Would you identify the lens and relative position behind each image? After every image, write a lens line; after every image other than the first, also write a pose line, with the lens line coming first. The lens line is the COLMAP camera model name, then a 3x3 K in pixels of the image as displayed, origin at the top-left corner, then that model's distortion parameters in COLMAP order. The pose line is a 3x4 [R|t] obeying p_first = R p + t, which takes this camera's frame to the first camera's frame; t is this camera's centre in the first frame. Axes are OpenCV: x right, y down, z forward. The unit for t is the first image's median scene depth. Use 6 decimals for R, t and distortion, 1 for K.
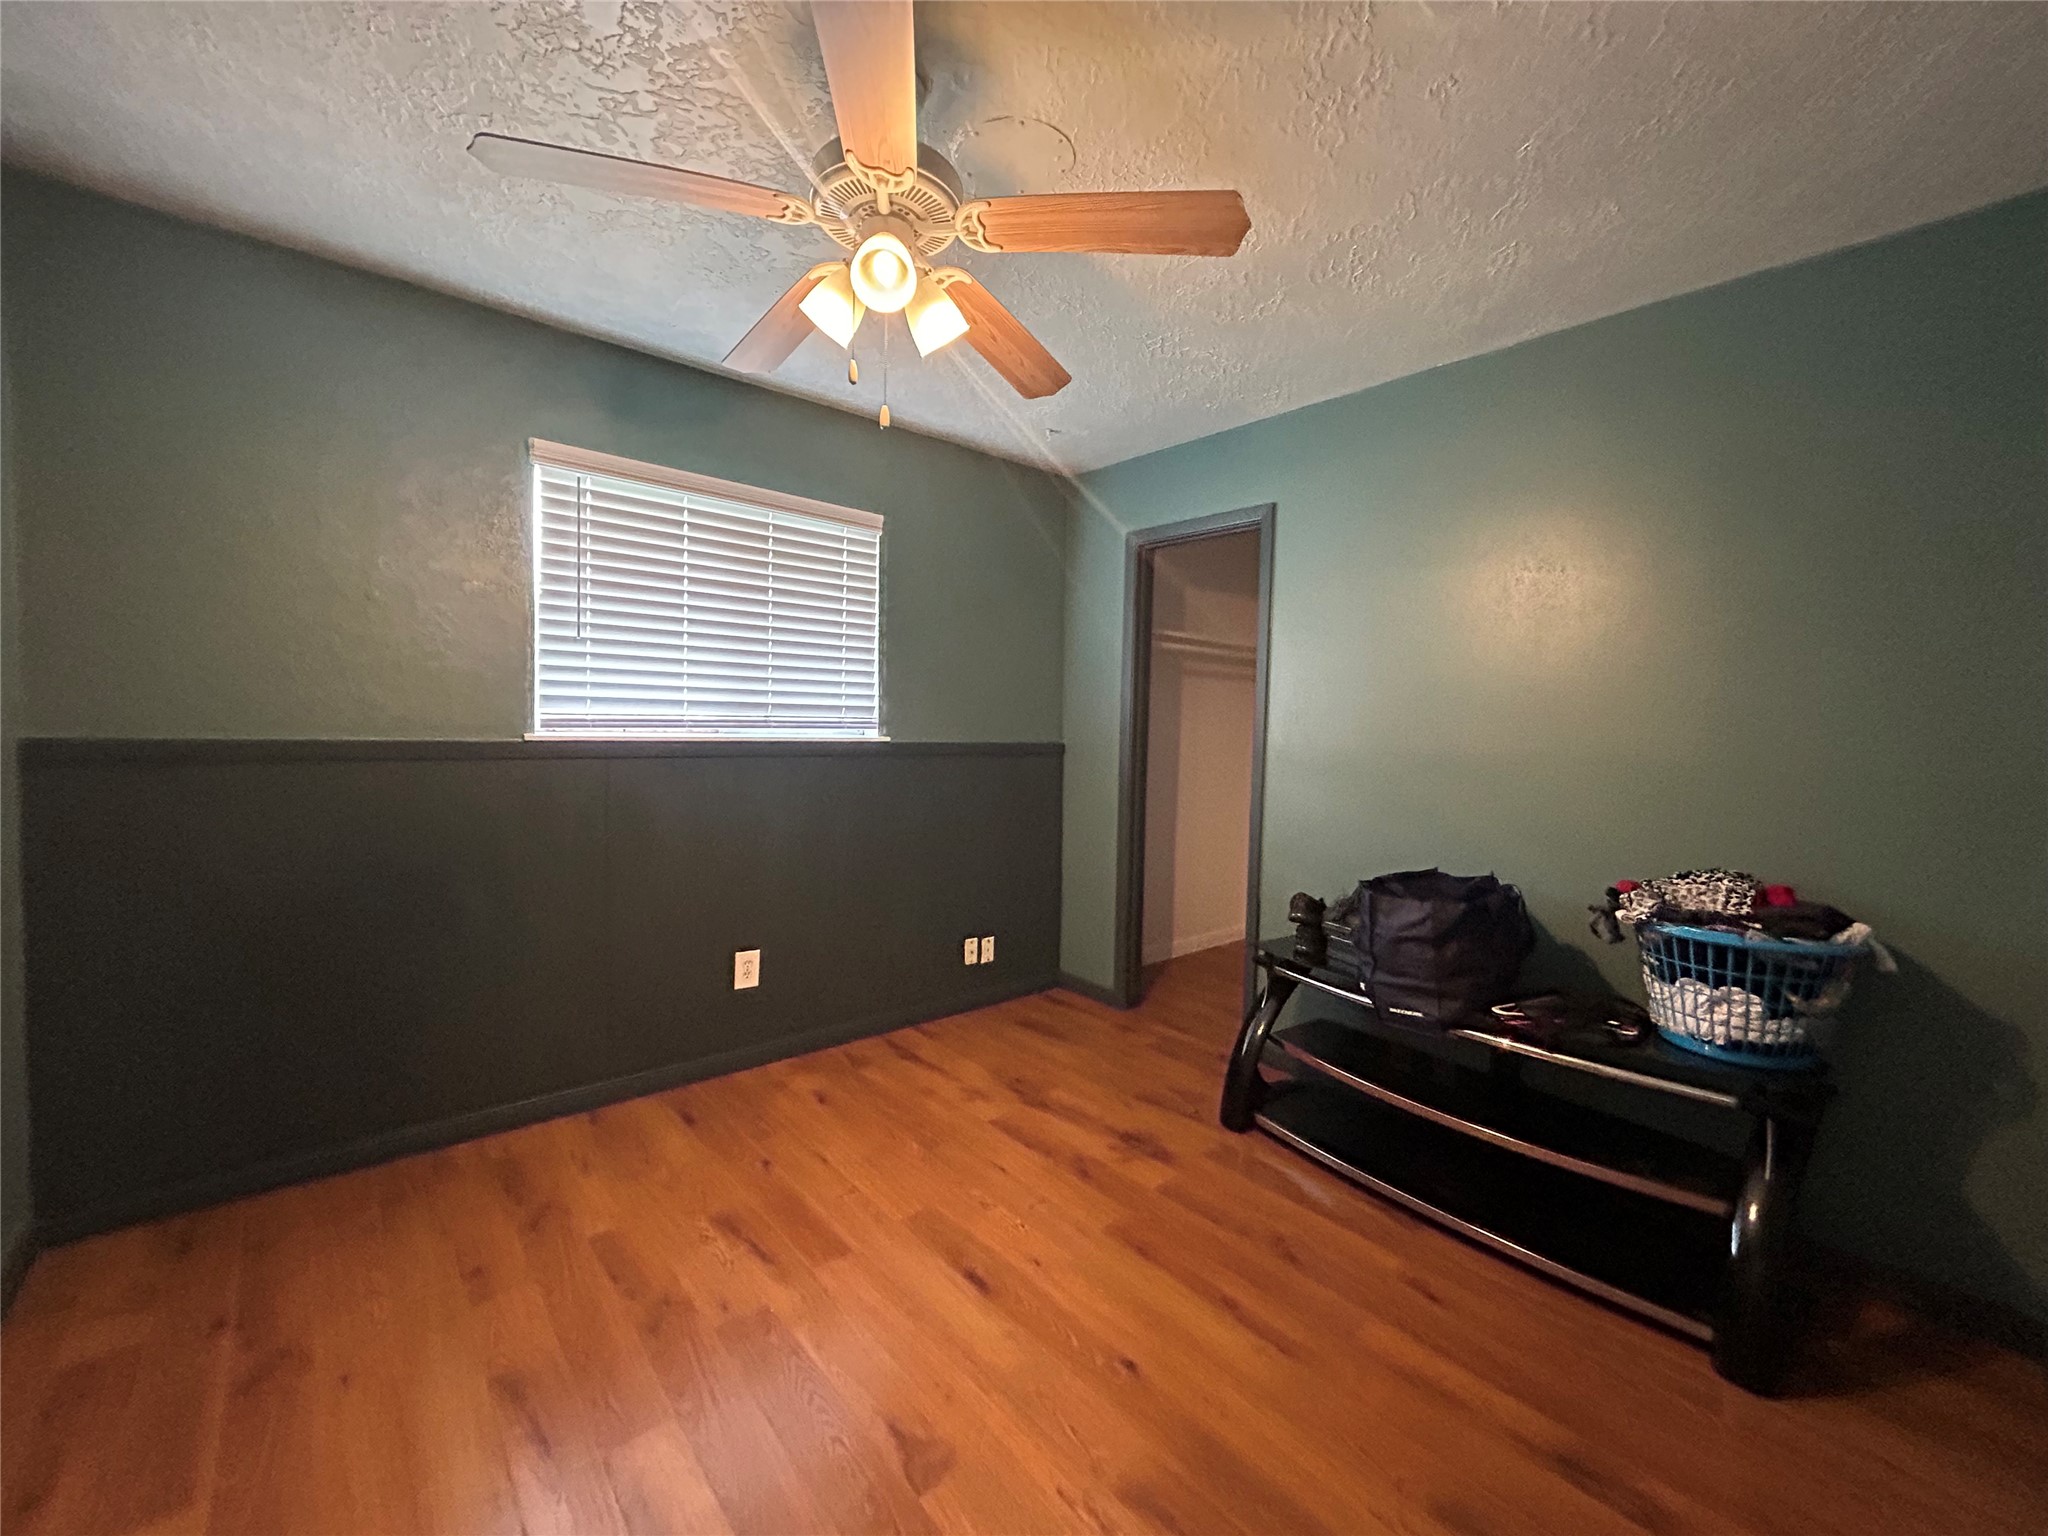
lens RADIAL K [[832.1, 0, 1018.7], [0, 832.1, 774.5], [0, 0, 1]] dist [0.000728, 0.001013]
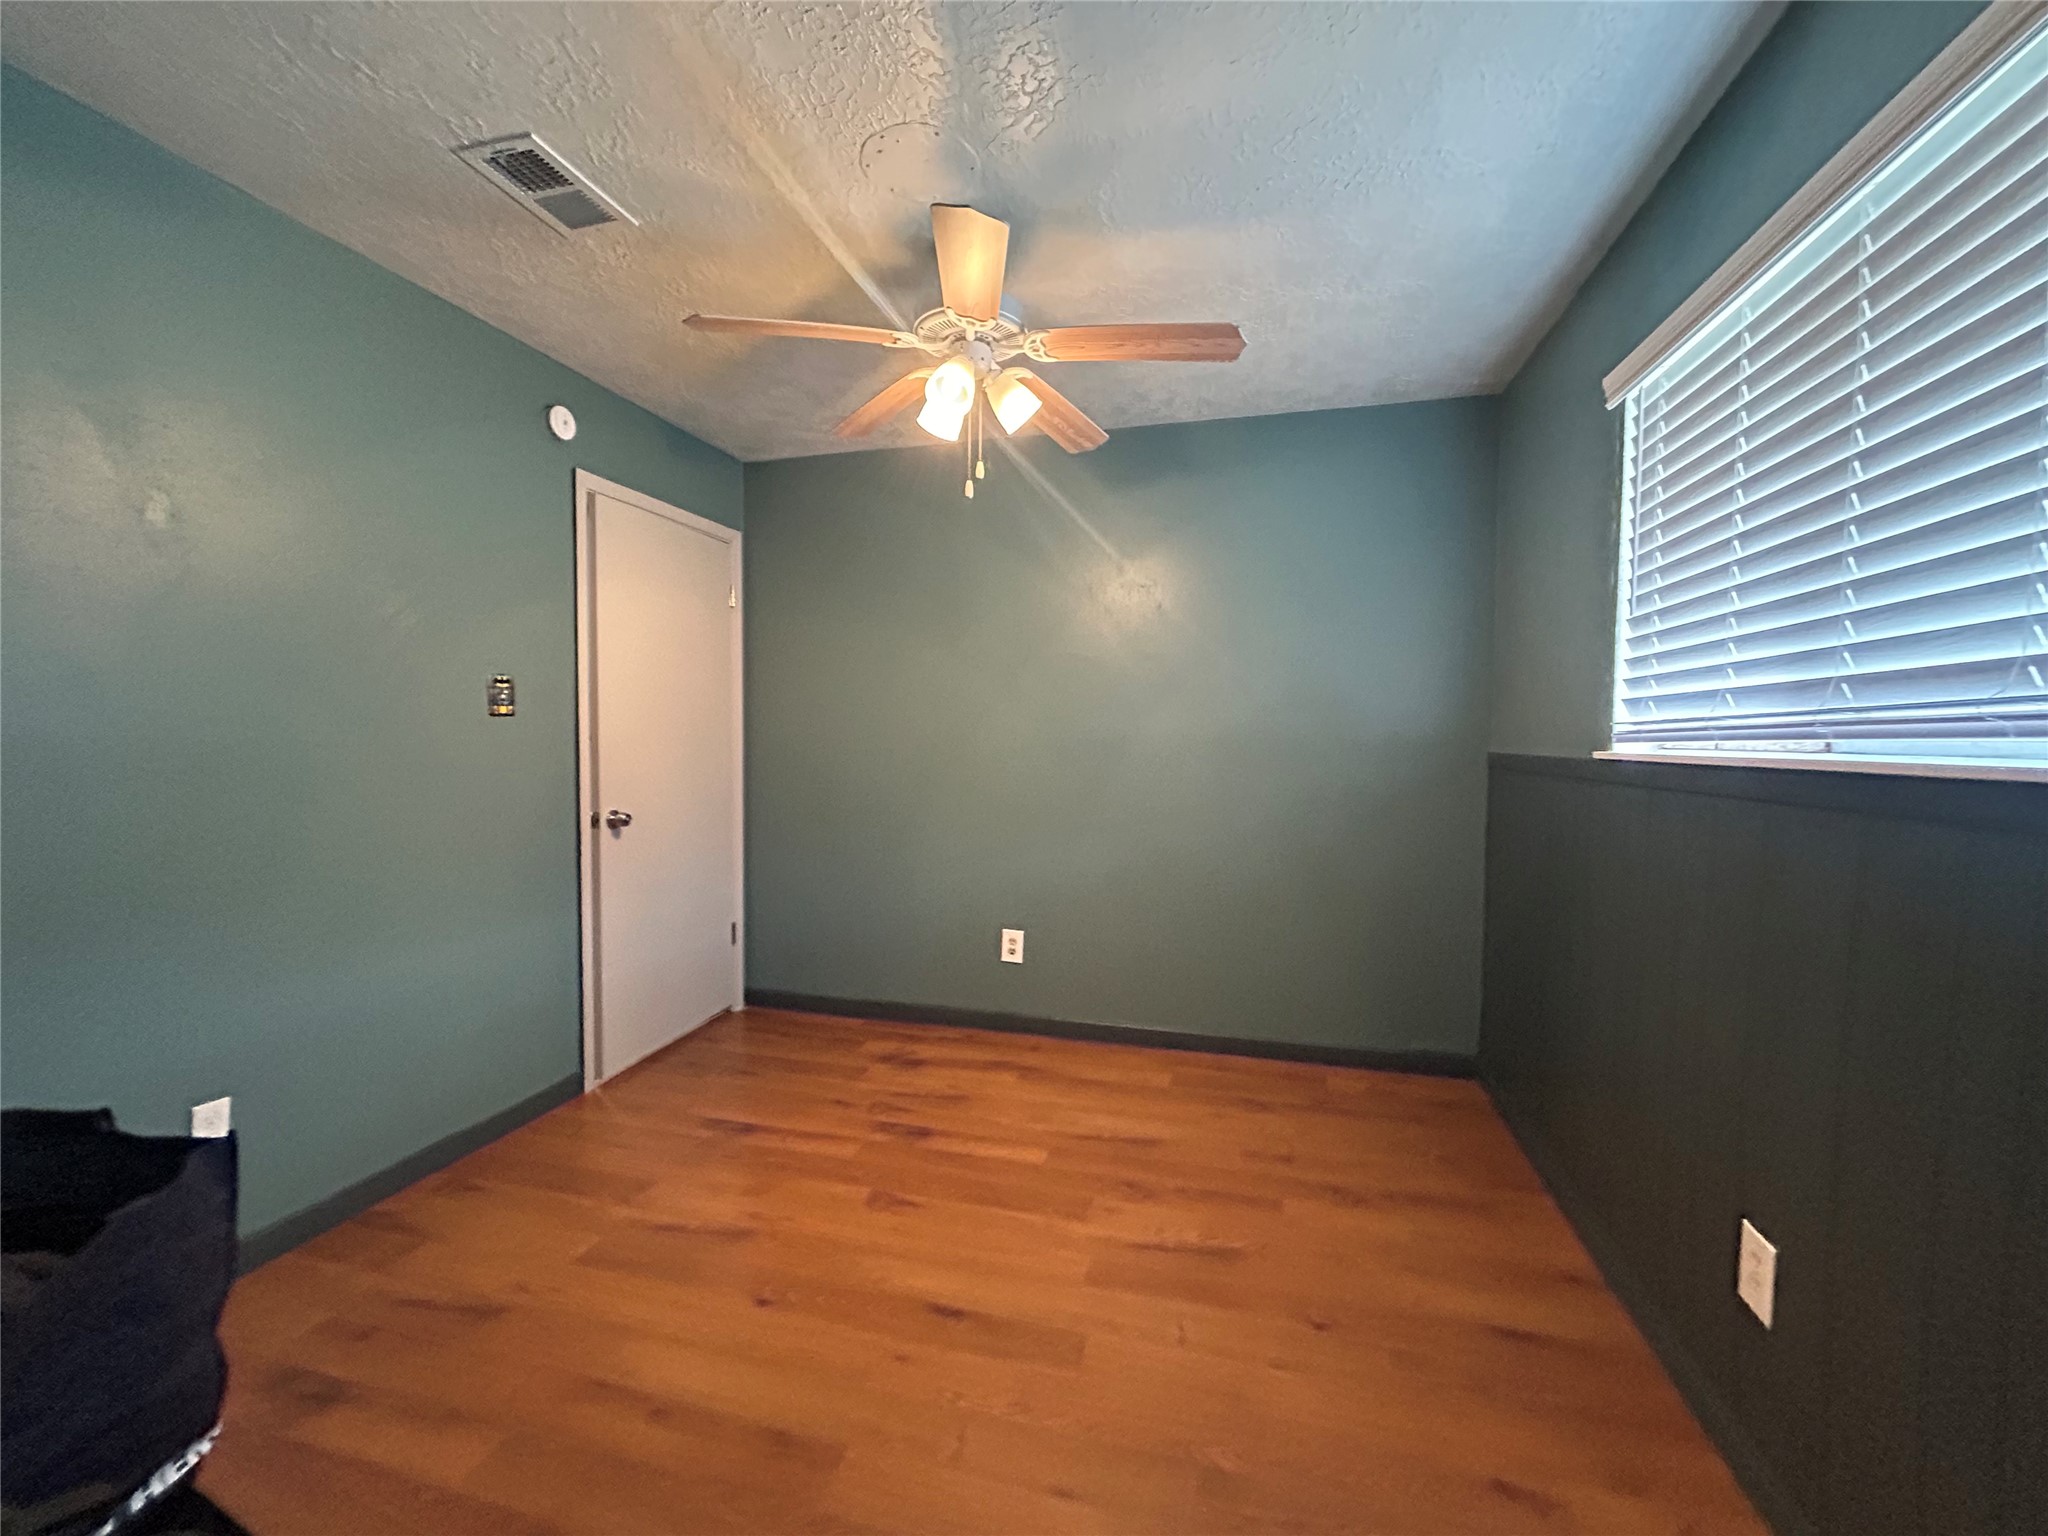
lens RADIAL K [[832.1, 0, 1034.3], [0, 832.1, 770.2], [0, 0, 1]] dist [0.000728, 0.001013]
pose [[-0.824993, -0.008126, -0.565084, 0.390076], [-0.056844, 0.996019, 0.068667, -0.067911], [0.562276, 0.088772, -0.822171, 1.707635]]
